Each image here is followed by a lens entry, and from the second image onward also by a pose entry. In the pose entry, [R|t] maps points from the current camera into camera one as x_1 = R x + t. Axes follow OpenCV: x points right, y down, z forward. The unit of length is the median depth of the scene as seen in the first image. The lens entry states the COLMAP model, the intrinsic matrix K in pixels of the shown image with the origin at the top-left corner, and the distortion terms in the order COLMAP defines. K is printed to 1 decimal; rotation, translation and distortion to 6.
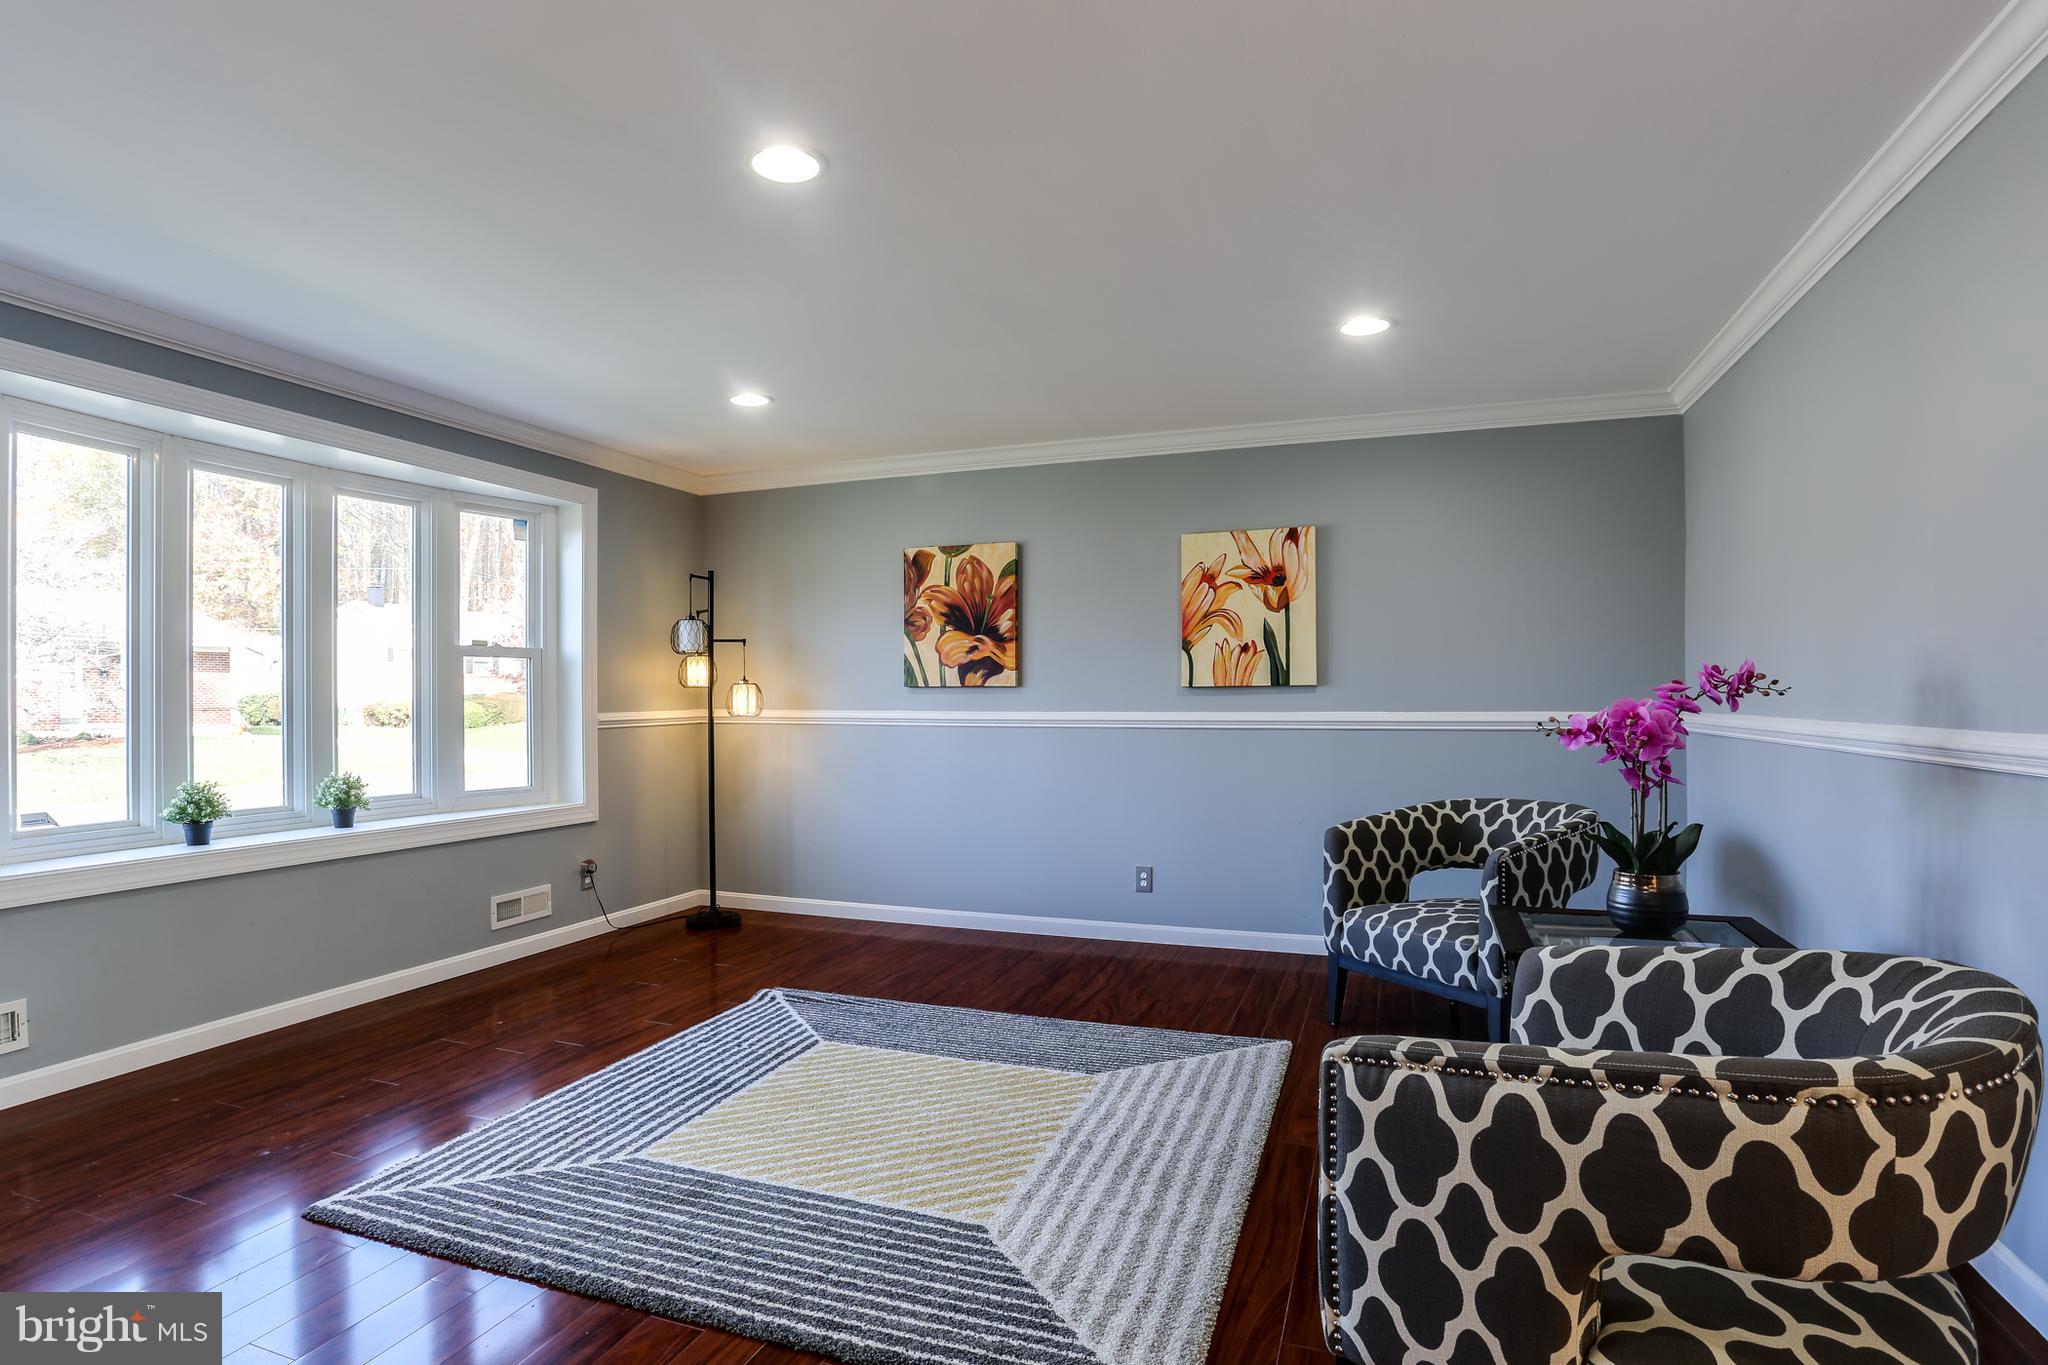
lens RADIAL K [[1018.3, 0, 1012.4], [0, 1018.3, 701.6], [0, 0, 1]] dist [-0.056373, 0.015994]
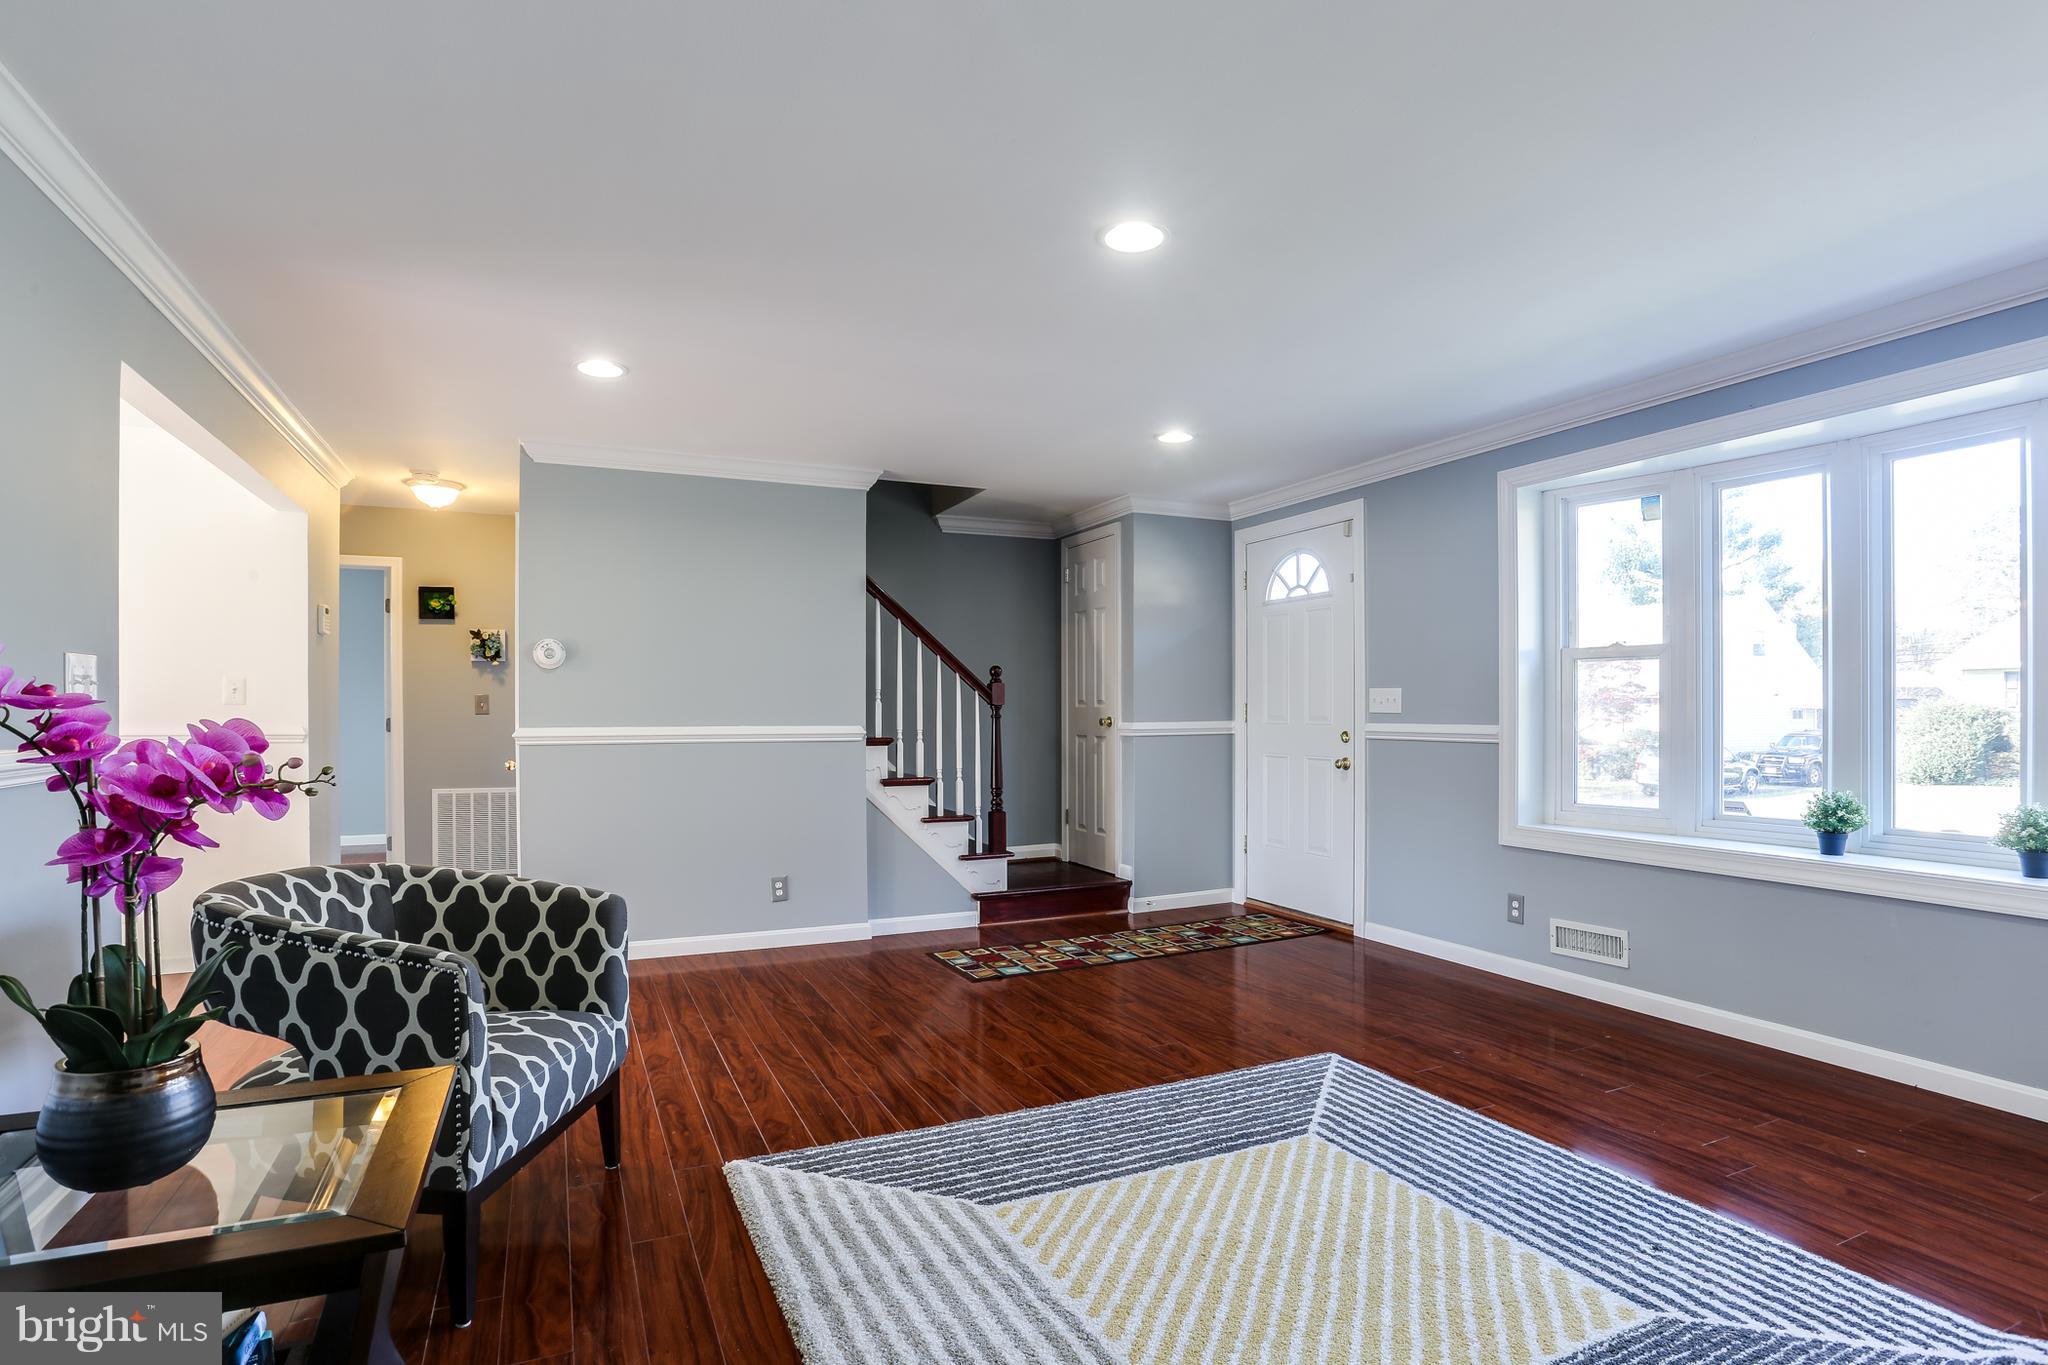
lens RADIAL K [[1018.3, 0, 1008.1], [0, 1018.3, 692.8], [0, 0, 1]] dist [-0.056373, 0.015994]
pose [[-0.707369, -0.006800, -0.706812, 0.429461], [0.003852, 0.999902, -0.013474, -0.004870], [0.706834, -0.012254, -0.707273, 1.065855]]
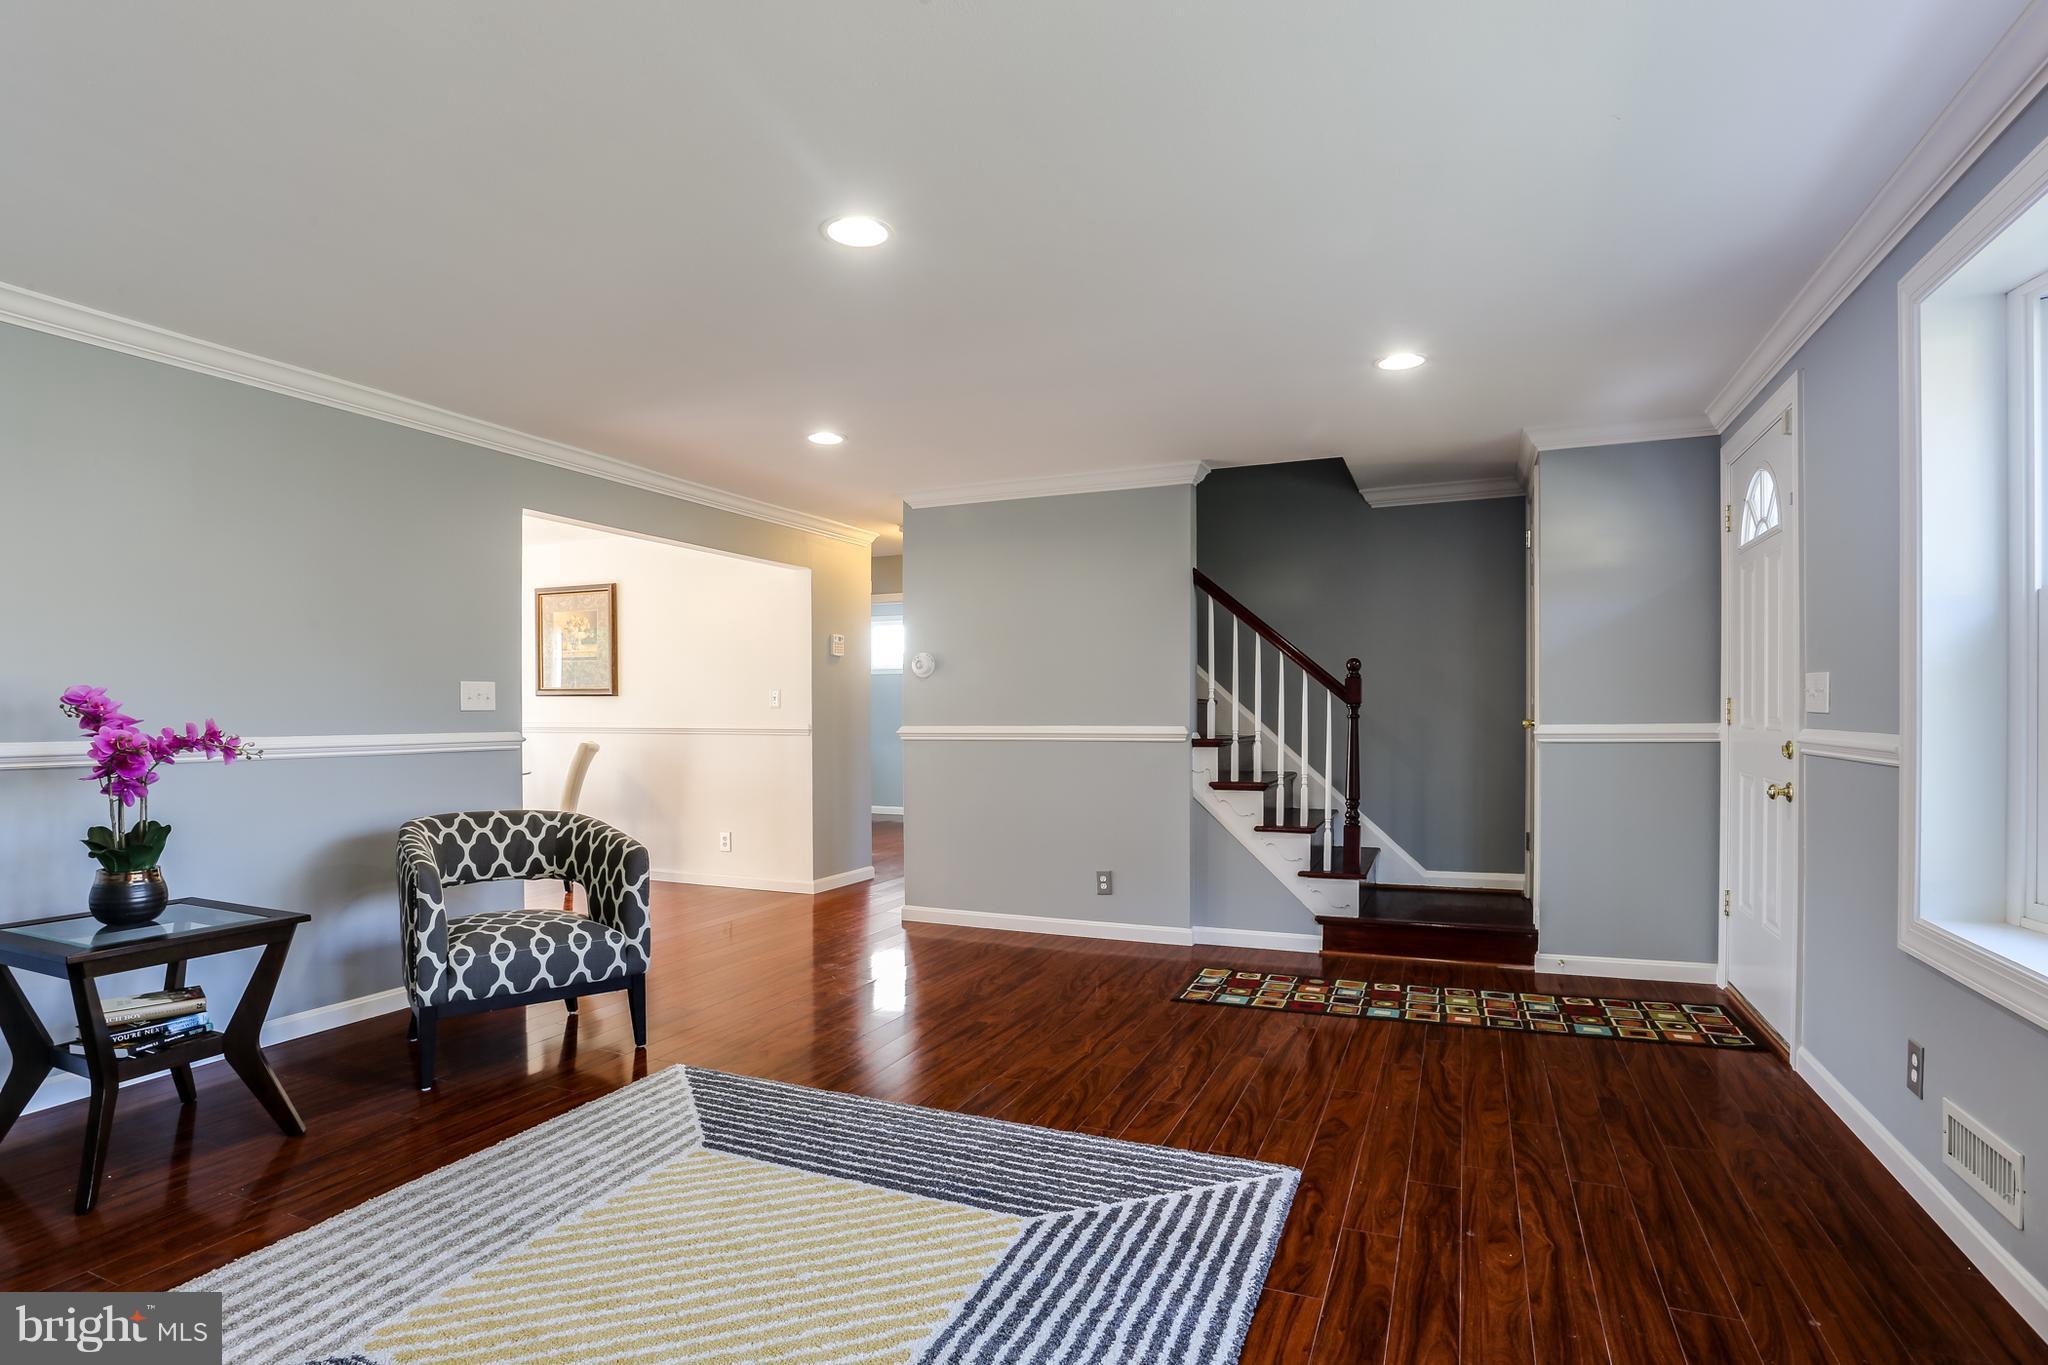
lens RADIAL K [[1018.3, 0, 1024.5], [0, 1018.3, 690.3], [0, 0, 1]] dist [-0.056373, 0.015994]
pose [[-0.998759, 0.010682, 0.048644, -0.290332], [0.009696, 0.999744, -0.020450, -0.002154], [-0.048850, -0.019953, -0.998607, 1.323627]]
